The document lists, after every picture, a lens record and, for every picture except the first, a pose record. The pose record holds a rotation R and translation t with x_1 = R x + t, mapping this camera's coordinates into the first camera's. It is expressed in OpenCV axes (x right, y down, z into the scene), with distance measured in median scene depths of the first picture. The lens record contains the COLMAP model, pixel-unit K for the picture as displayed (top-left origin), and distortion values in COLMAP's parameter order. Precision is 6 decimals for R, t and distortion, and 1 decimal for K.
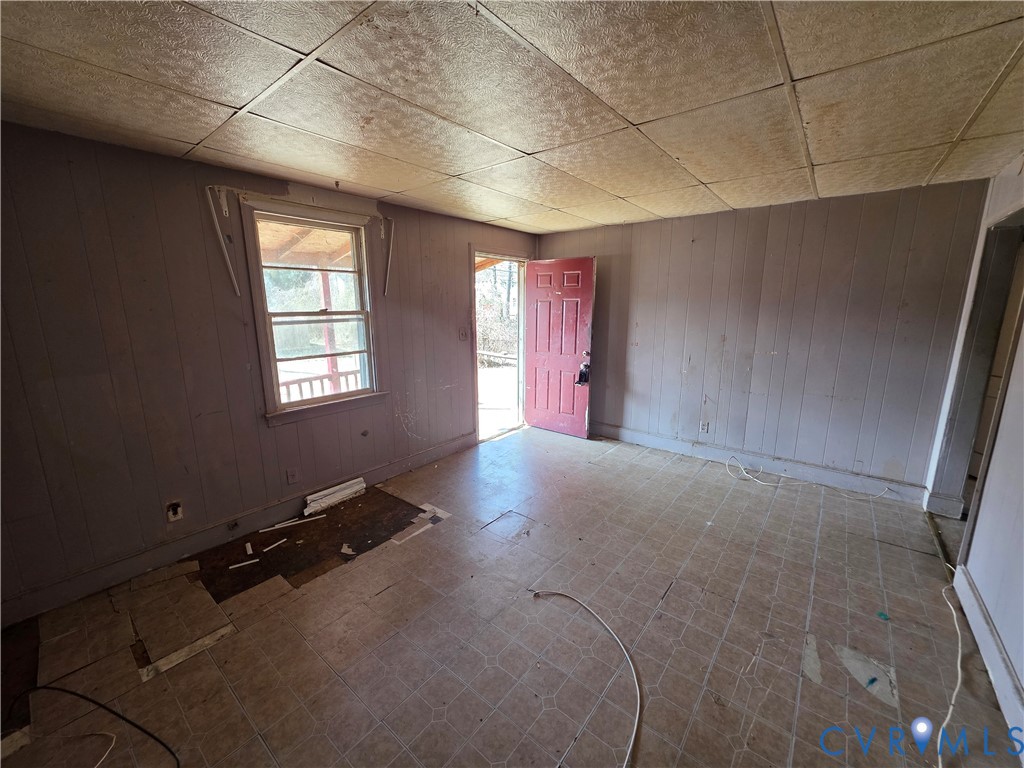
lens RADIAL K [[408.4, 0, 512.6], [0, 408.4, 383.9], [0, 0, 1]] dist [-0.003844, -0.000296]
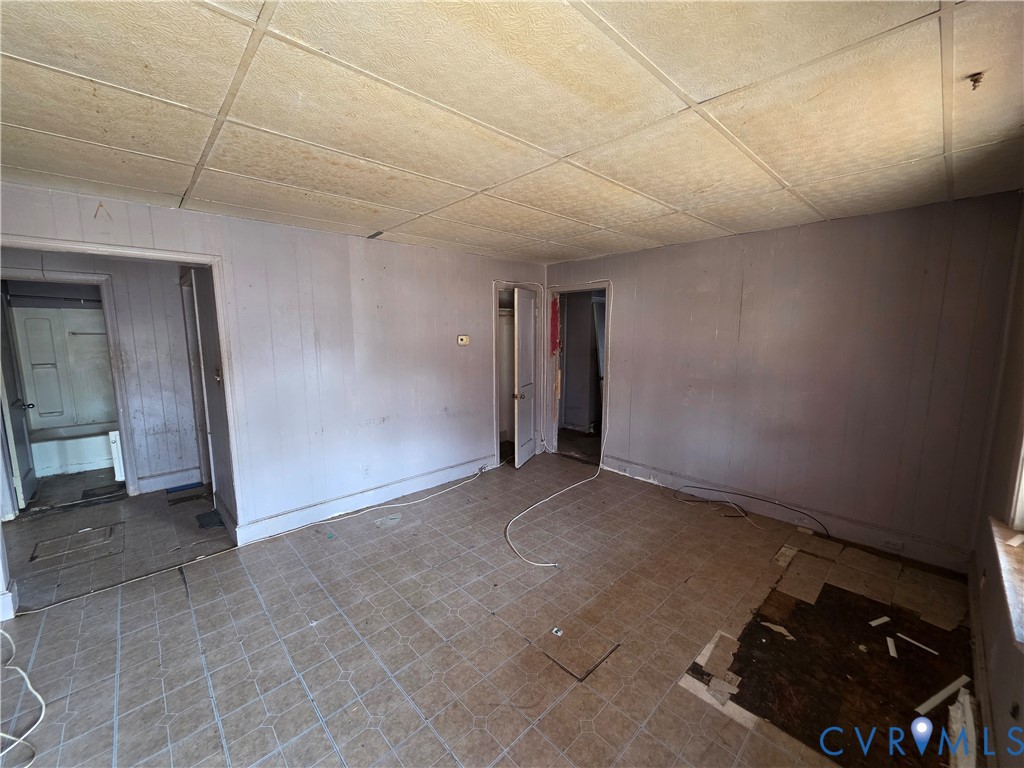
lens RADIAL K [[408.4, 0, 510.7], [0, 408.4, 383.8], [0, 0, 1]] dist [-0.003844, -0.000296]
pose [[-0.990233, -0.008305, 0.139173, 0.020210], [0.036856, 0.947119, 0.318758, -0.369534], [-0.134461, 0.320774, -0.937563, 1.808030]]
